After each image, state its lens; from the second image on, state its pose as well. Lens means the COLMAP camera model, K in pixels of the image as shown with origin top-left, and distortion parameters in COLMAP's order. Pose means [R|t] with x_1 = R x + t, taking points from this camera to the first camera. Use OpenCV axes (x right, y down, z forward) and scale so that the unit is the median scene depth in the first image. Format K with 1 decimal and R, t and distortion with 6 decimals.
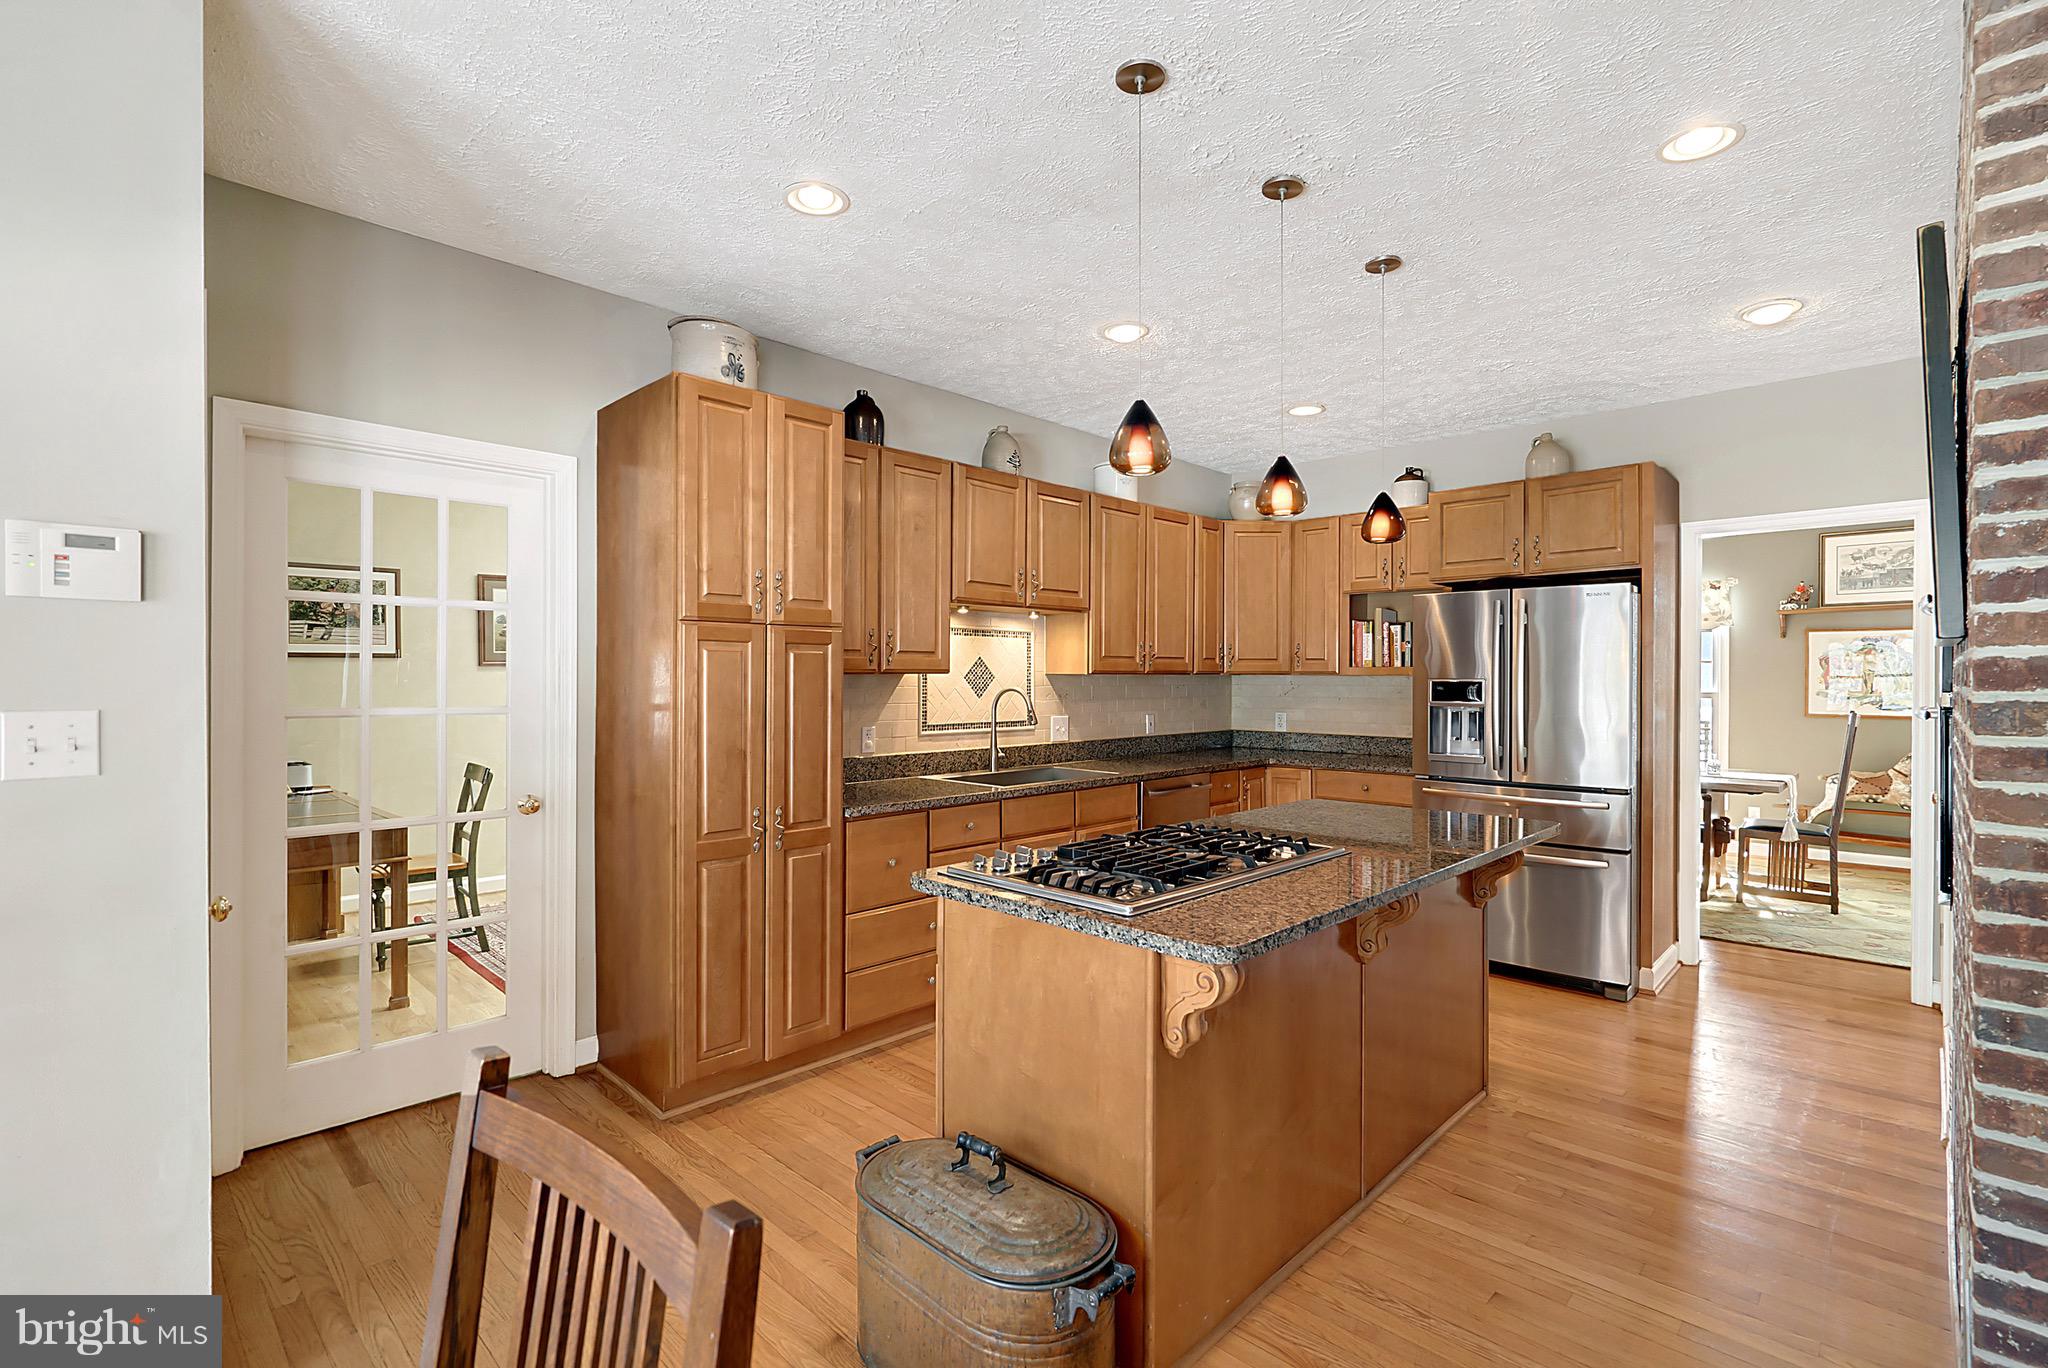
lens RADIAL K [[939.0, 0, 1024.0], [0, 939.0, 684.0], [0, 0, 1]] dist [-0.003410, 0.001091]
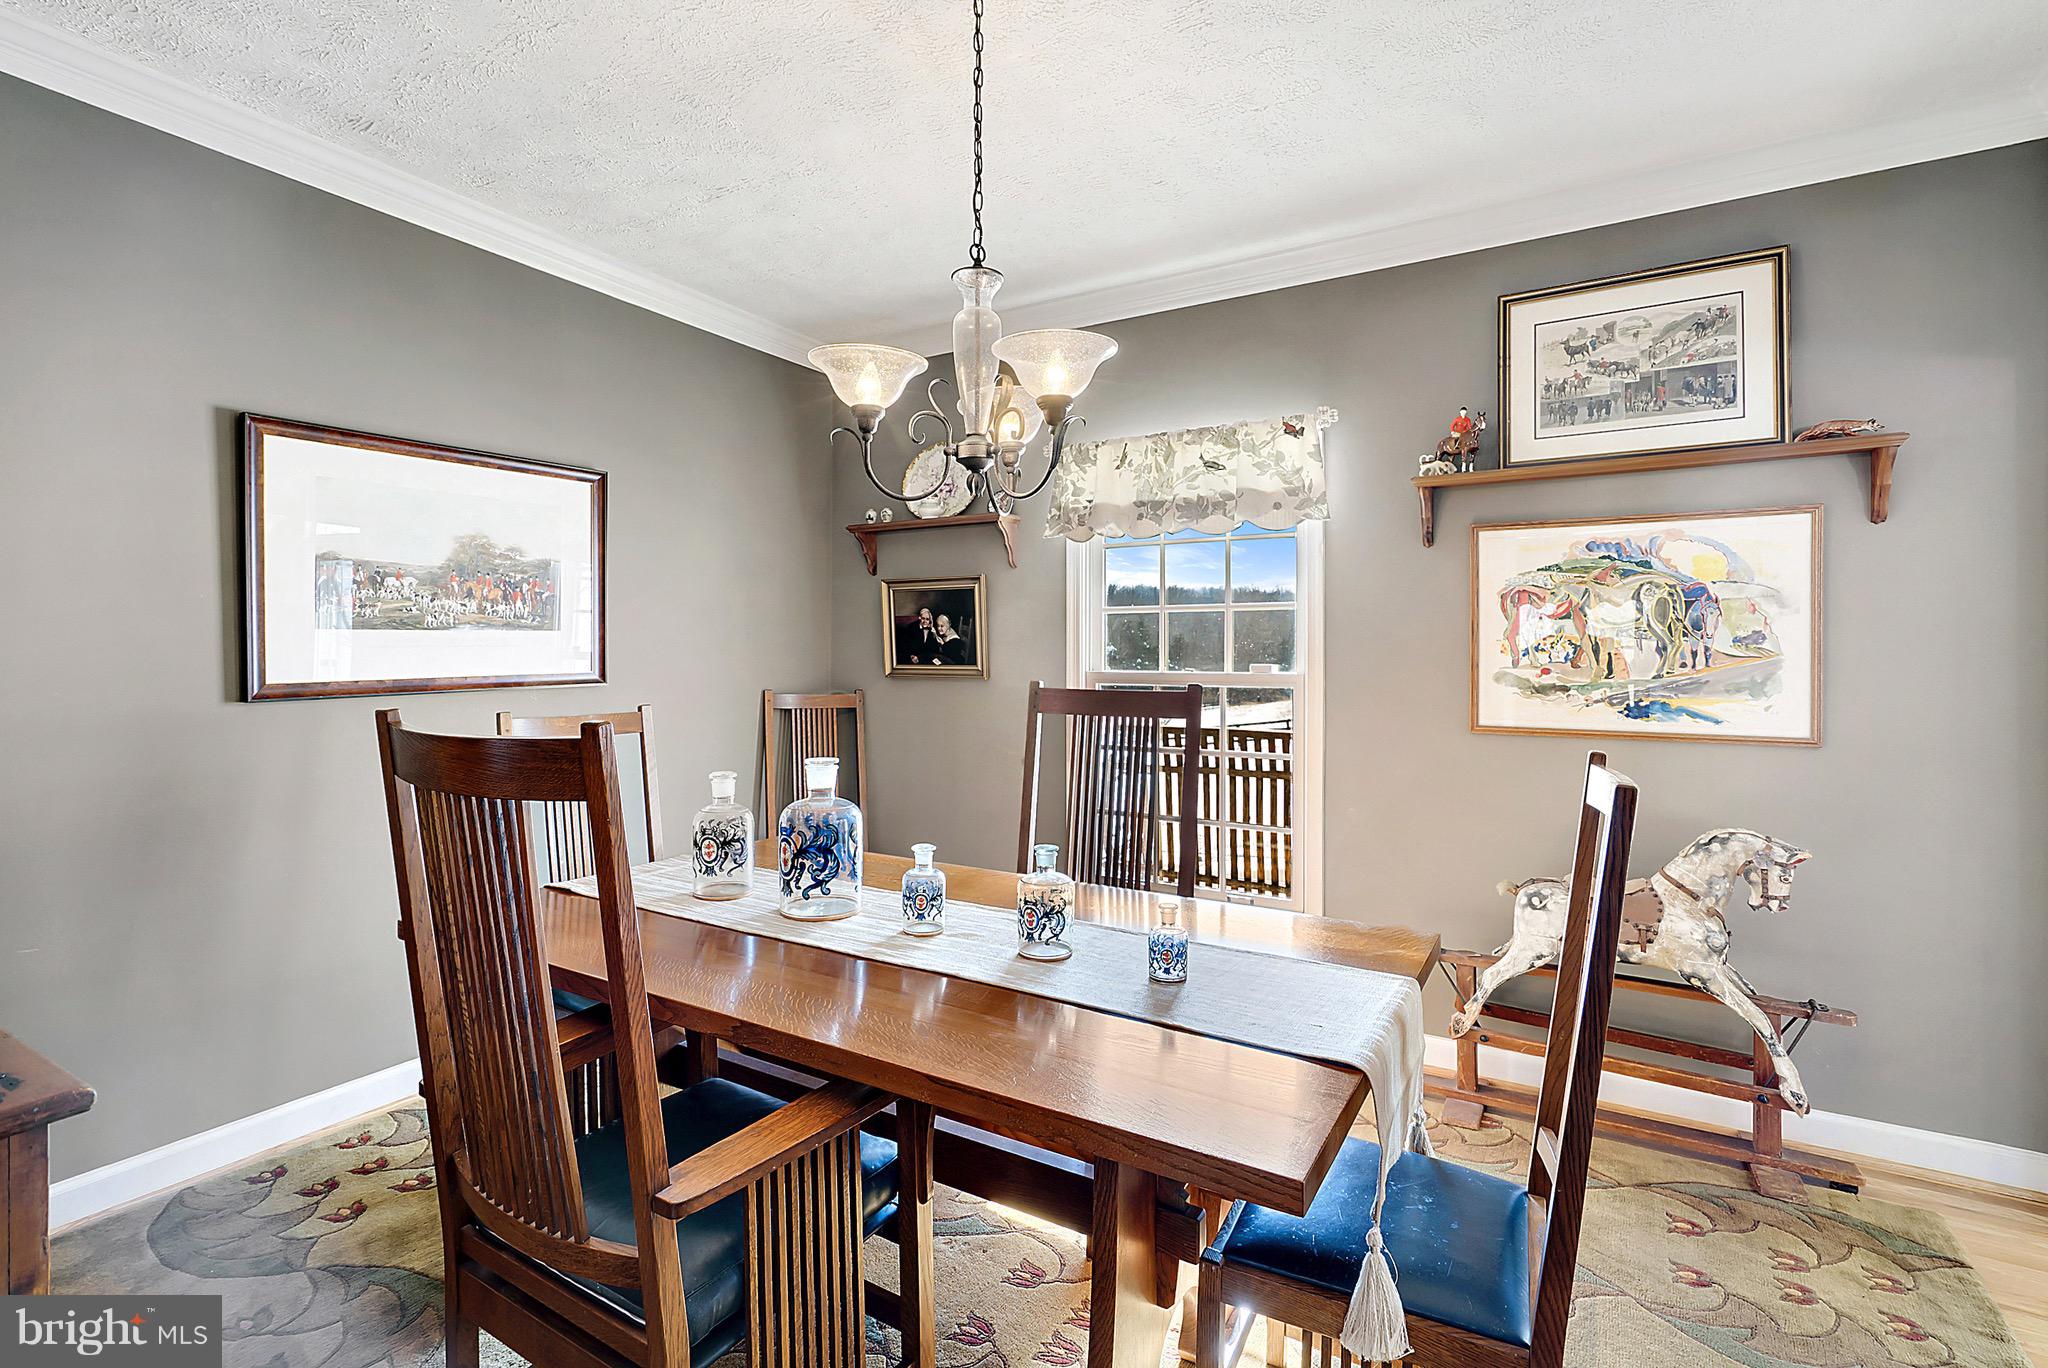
lens RADIAL K [[947.4, 0, 1029.5], [0, 947.4, 651.4], [0, 0, 1]] dist [-0.002314, 0.000107]
pose [[0.973423, -0.006810, 0.228914, 0.893562], [0.006188, 0.999975, 0.003437, -0.006433], [-0.228932, -0.001930, 0.973440, 1.039500]]
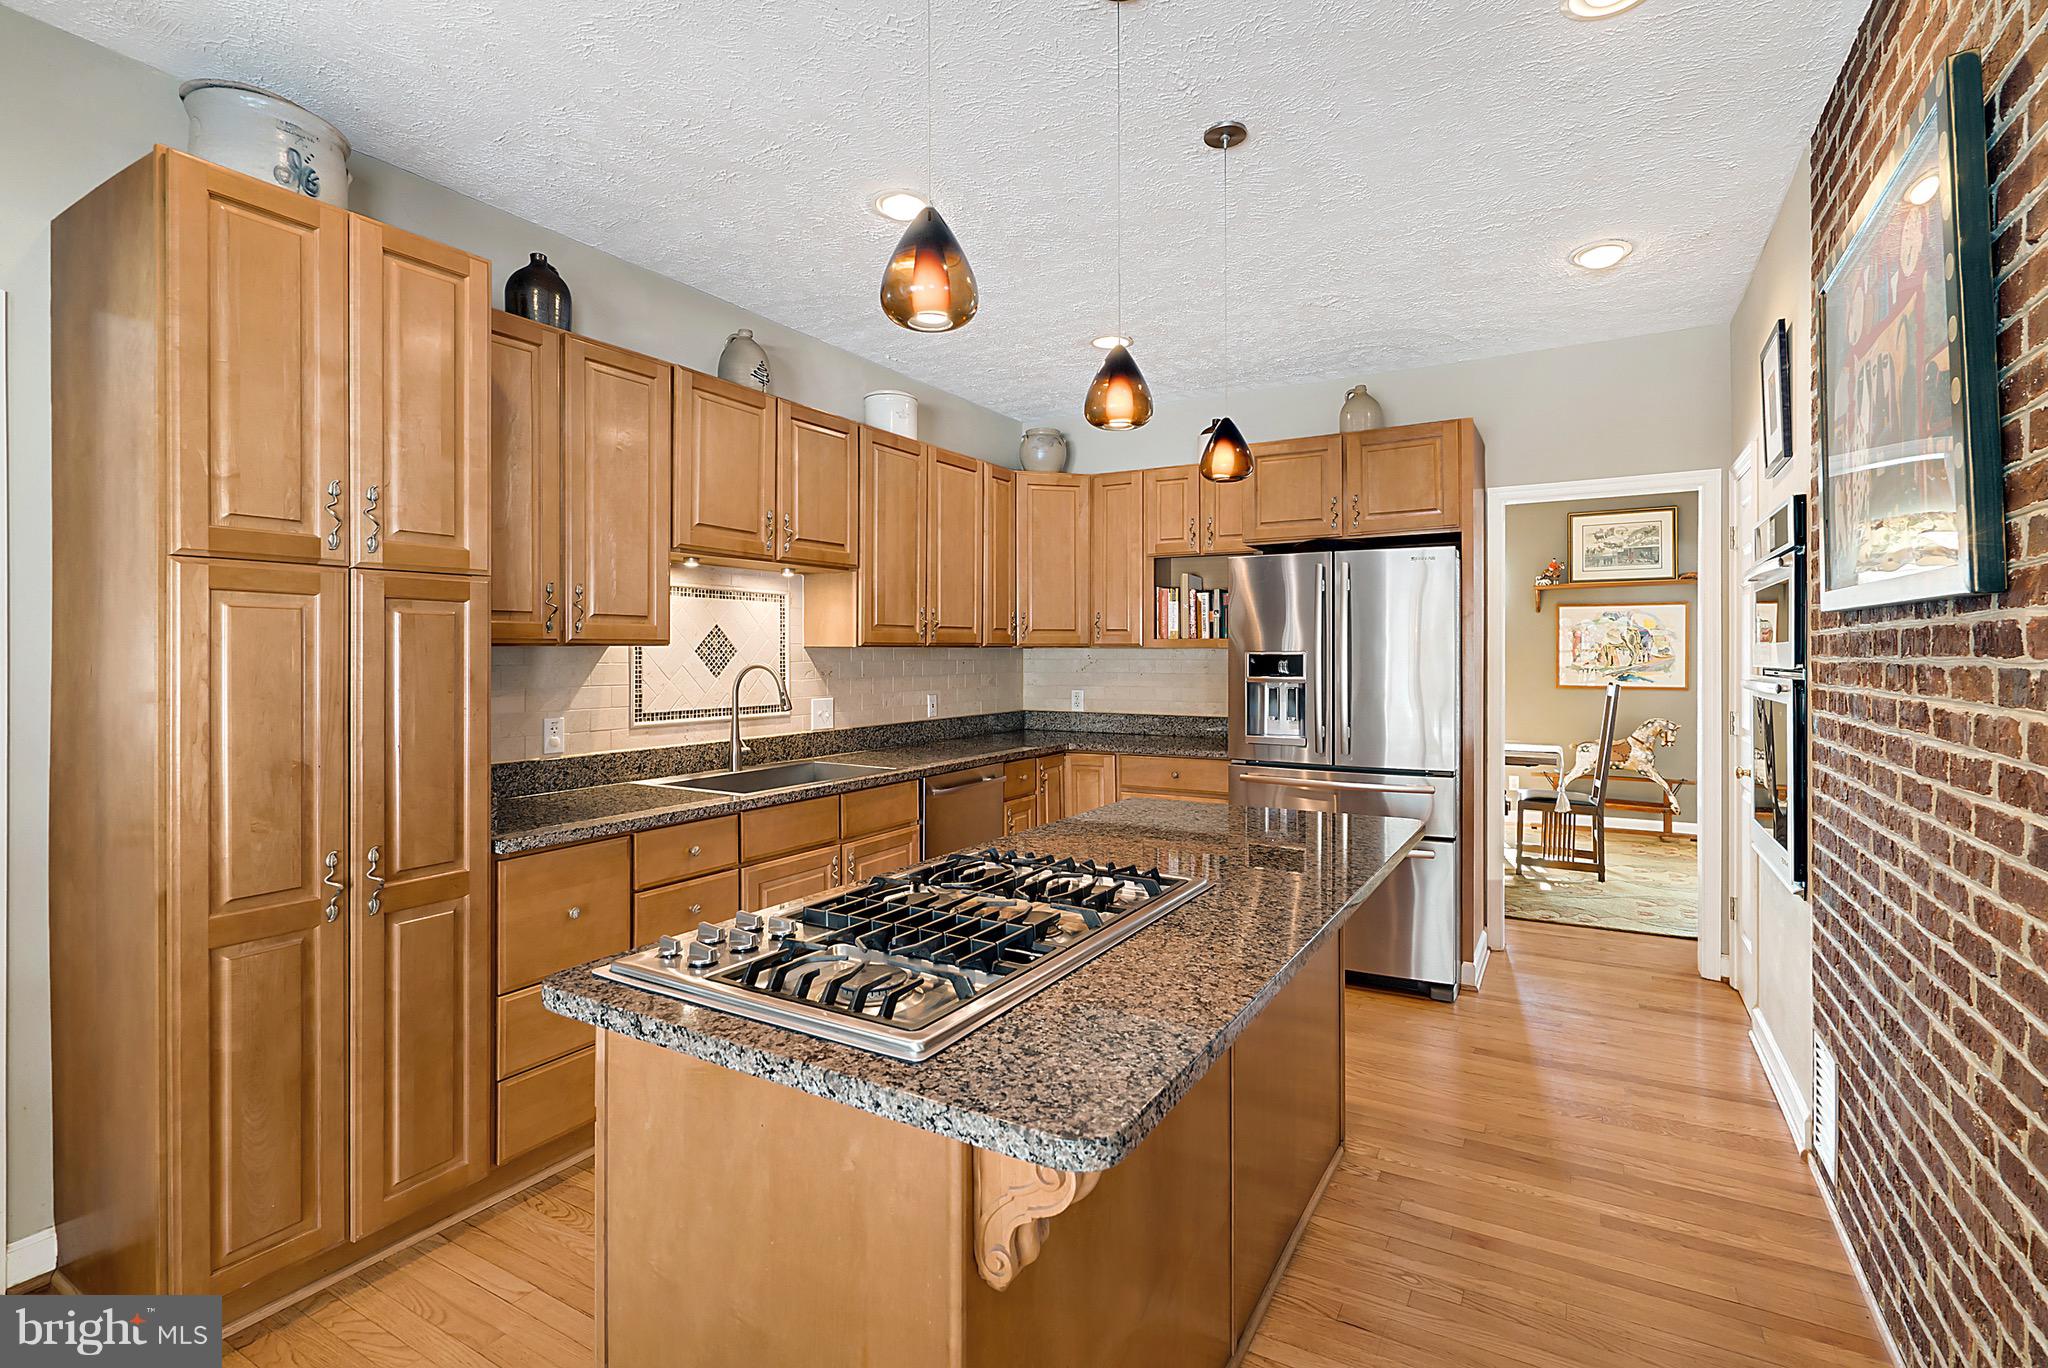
lens RADIAL K [[957.1, 0, 1033.3], [0, 957.1, 661.4], [0, 0, 1]] dist [-0.006989, 0.000544]
pose [[0.970252, -0.004162, 0.242061, 0.017290], [0.003686, 0.999990, 0.002417, 0.000946], [-0.242068, -0.001453, 0.970258, 0.179456]]
